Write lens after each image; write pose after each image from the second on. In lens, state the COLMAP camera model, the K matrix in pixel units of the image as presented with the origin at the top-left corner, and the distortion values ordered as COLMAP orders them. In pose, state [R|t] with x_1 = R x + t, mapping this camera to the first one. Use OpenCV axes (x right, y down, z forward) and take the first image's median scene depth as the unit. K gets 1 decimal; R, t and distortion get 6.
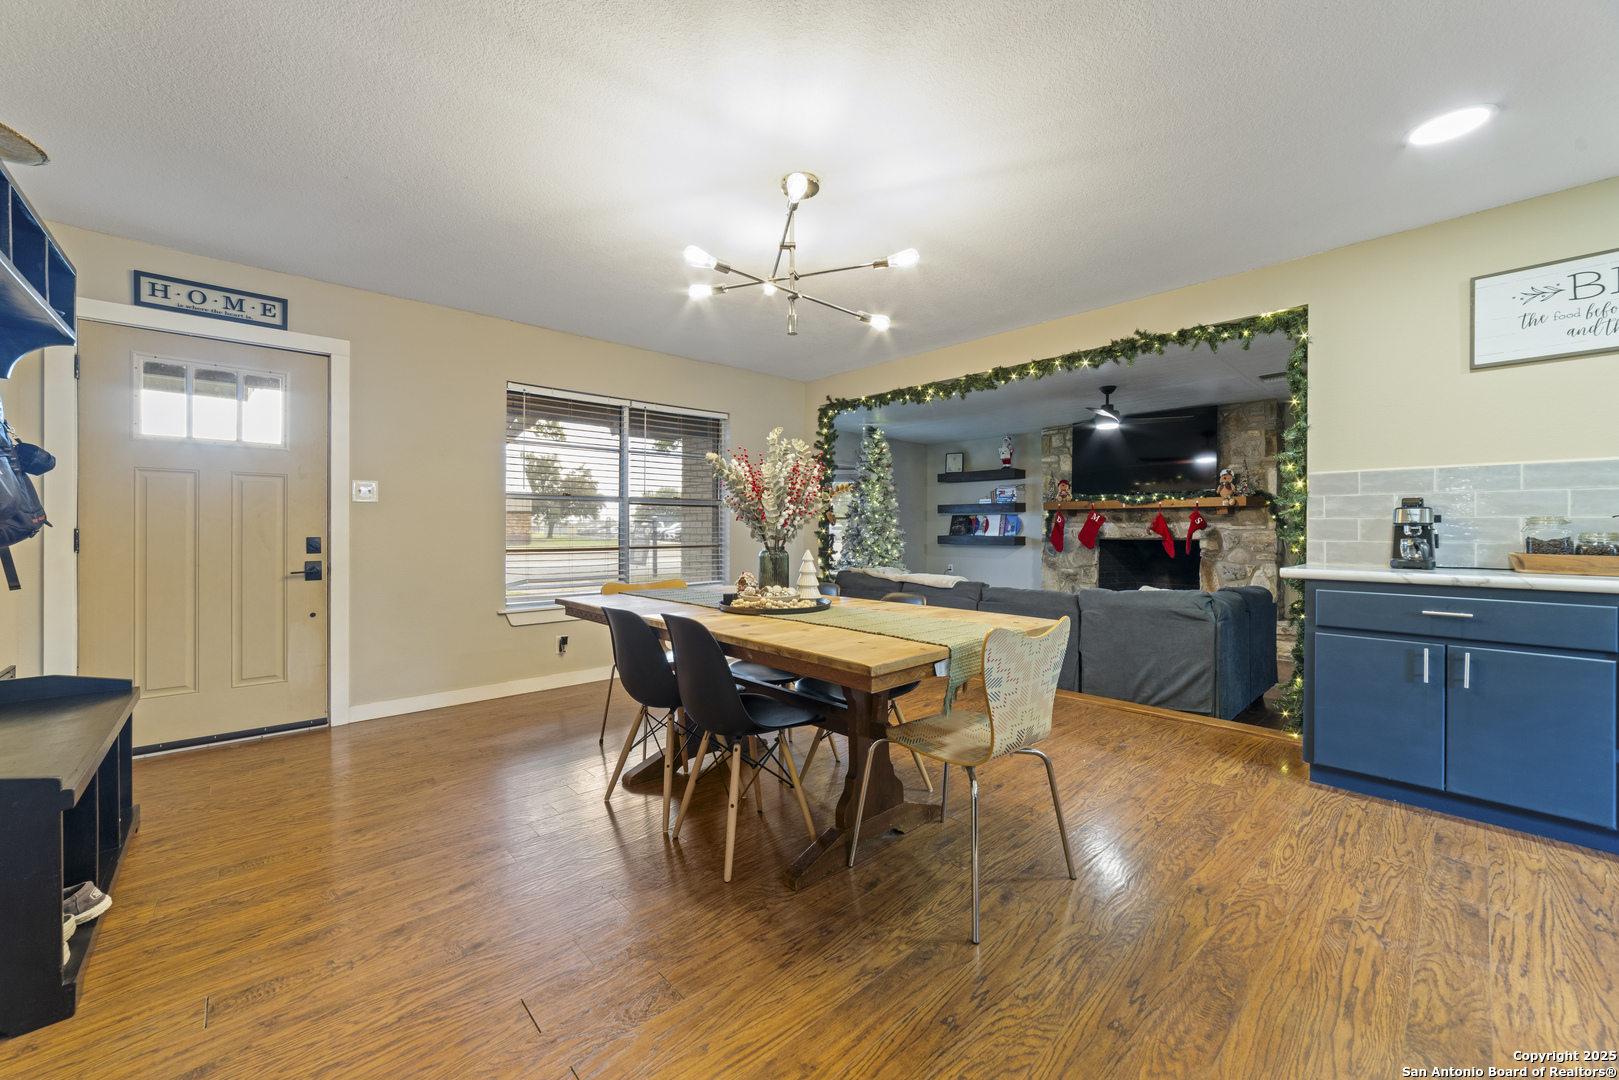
lens RADIAL K [[626.2, 0, 802.9], [0, 626.2, 527.1], [0, 0, 1]] dist [-0.022897, 0.009583]
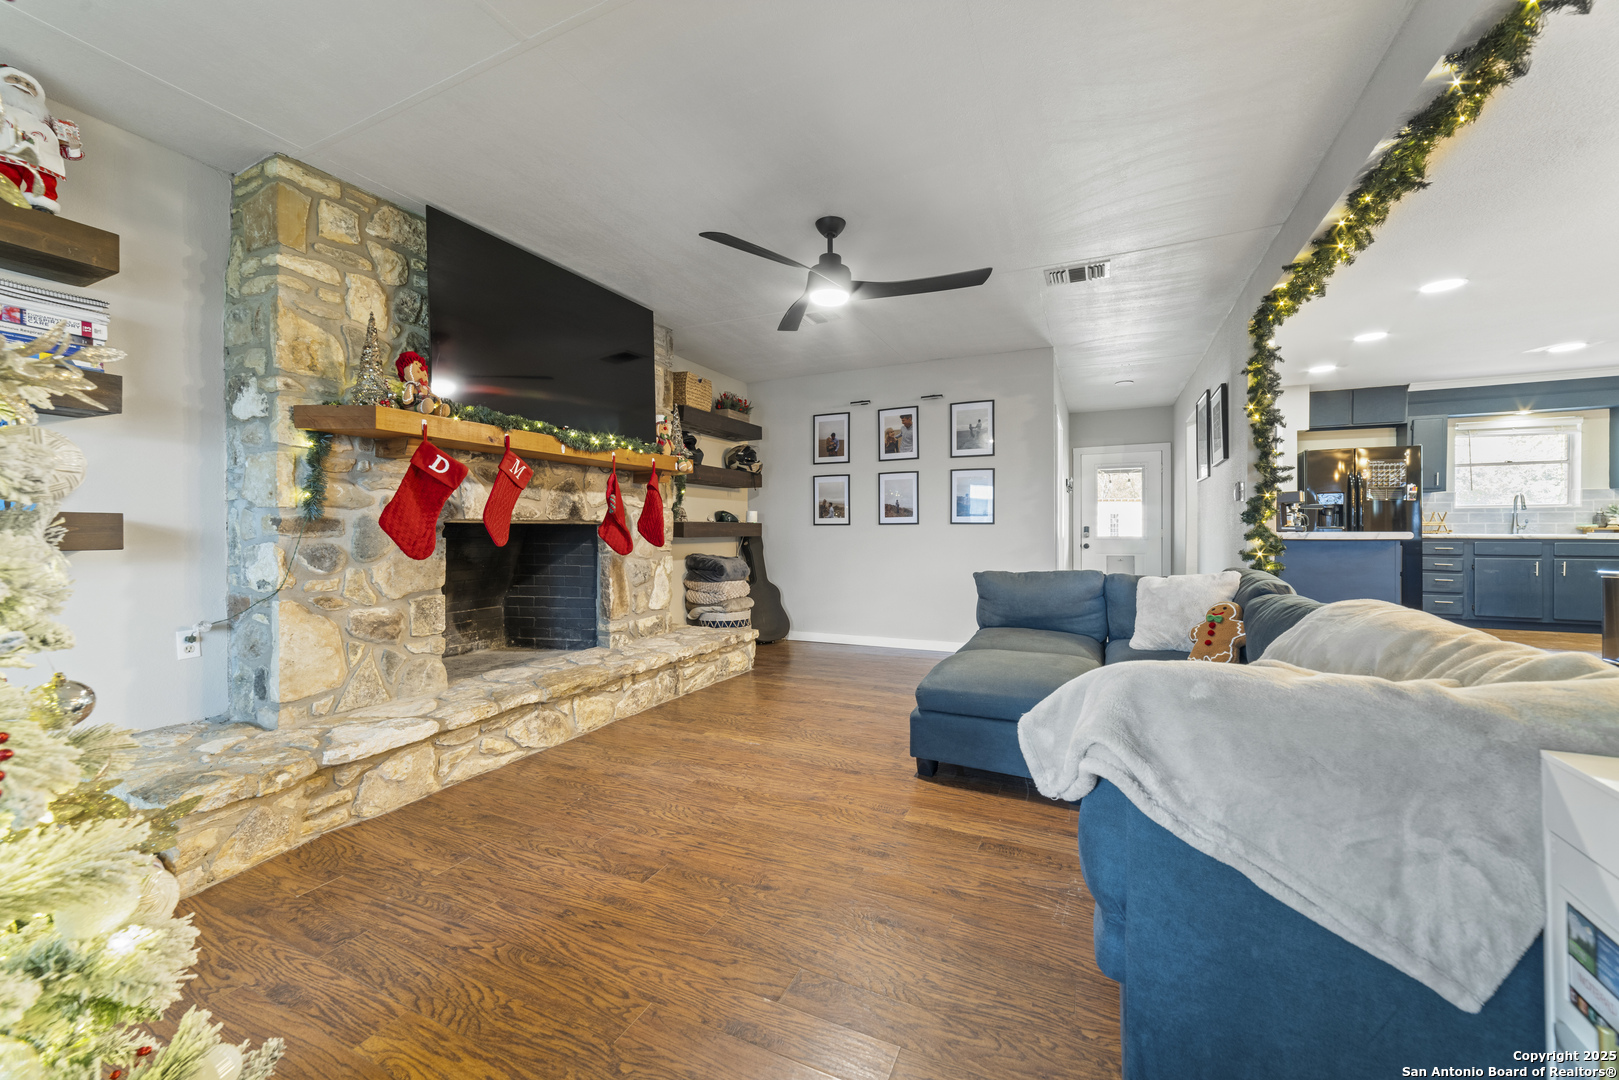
lens RADIAL K [[624.2, 0, 800.7], [0, 624.2, 533.9], [0, 0, 1]] dist [-0.019326, 0.007424]
pose [[-0.375447, -0.009210, 0.926798, 0.020225], [-0.004748, 0.999957, 0.008013, 0.032137], [-0.926832, -0.001392, -0.375474, 1.353978]]
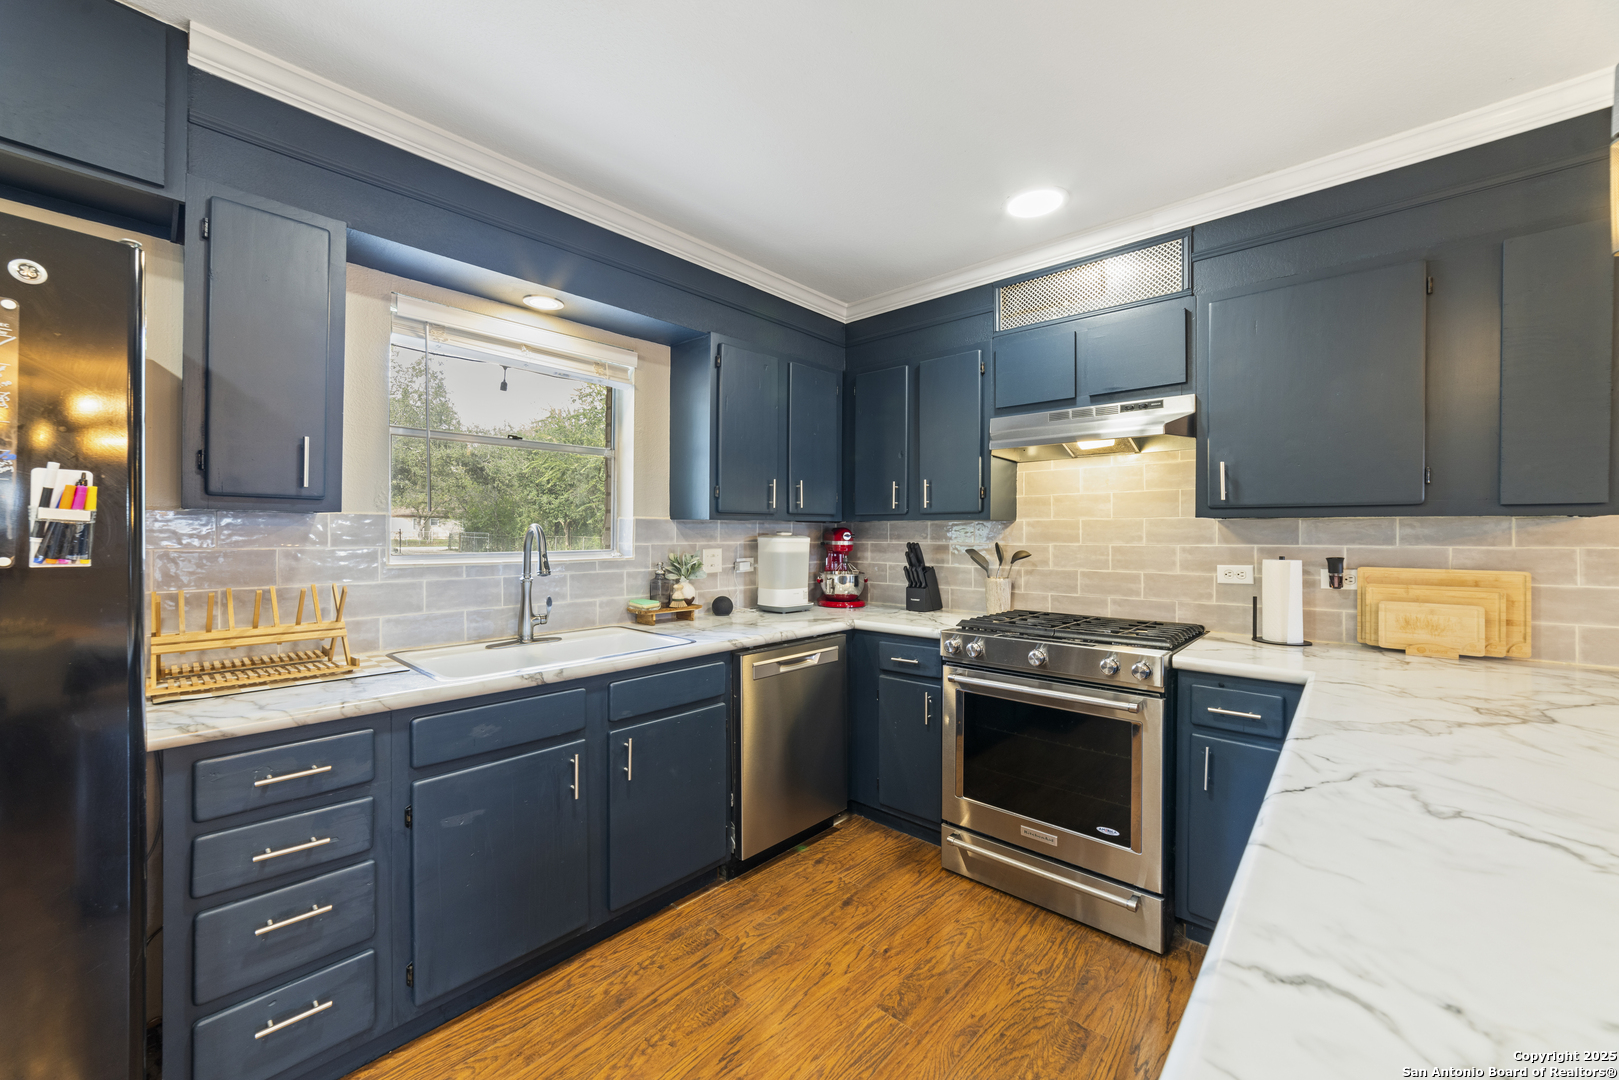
lens RADIAL K [[624.2, 0, 800.7], [0, 624.2, 533.9], [0, 0, 1]] dist [-0.019326, 0.007424]
pose [[-0.996430, -0.009134, -0.083927, 0.442037], [-0.009167, 0.999958, 0.000008, -0.036695], [0.083923, 0.000777, -0.996472, 0.105711]]
